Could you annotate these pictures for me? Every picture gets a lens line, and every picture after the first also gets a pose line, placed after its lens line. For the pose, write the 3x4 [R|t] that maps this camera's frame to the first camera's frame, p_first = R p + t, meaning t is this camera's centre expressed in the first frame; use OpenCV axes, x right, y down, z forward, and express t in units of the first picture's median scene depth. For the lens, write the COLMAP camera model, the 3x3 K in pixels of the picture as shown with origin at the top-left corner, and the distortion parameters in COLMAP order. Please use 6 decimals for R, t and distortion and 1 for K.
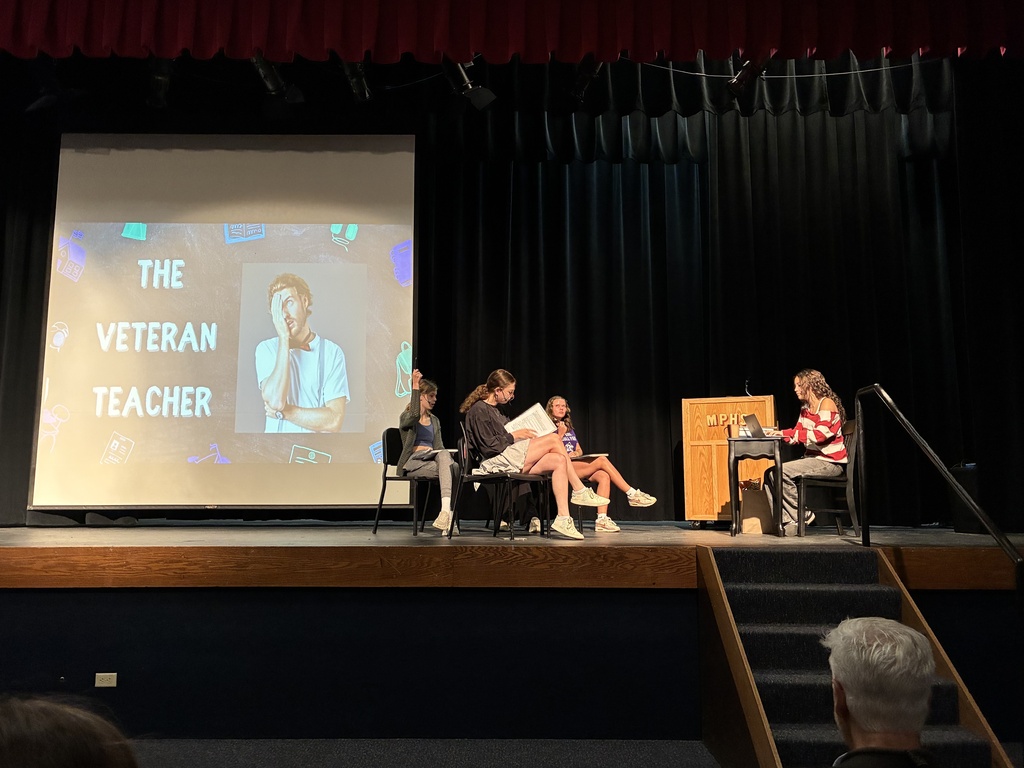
lens RADIAL K [[852.1, 0, 512.0], [0, 852.1, 384.0], [0, 0, 1]] dist [0.014698, -0.002927]
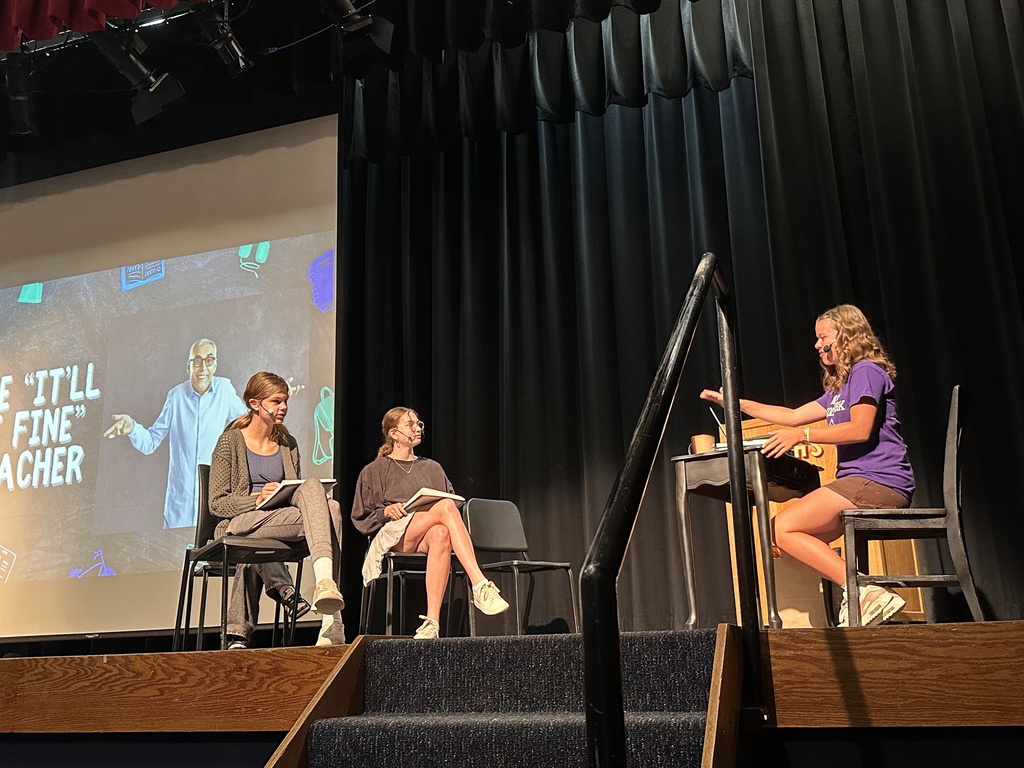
lens RADIAL K [[975.5, 0, 518.0], [0, 975.5, 389.7], [0, 0, 1]] dist [0.139878, -0.264424]
pose [[0.942253, -0.117439, -0.313635, 0.284756], [0.077387, 0.987506, -0.137273, 0.077939], [0.325837, 0.105075, 0.939569, 0.281319]]
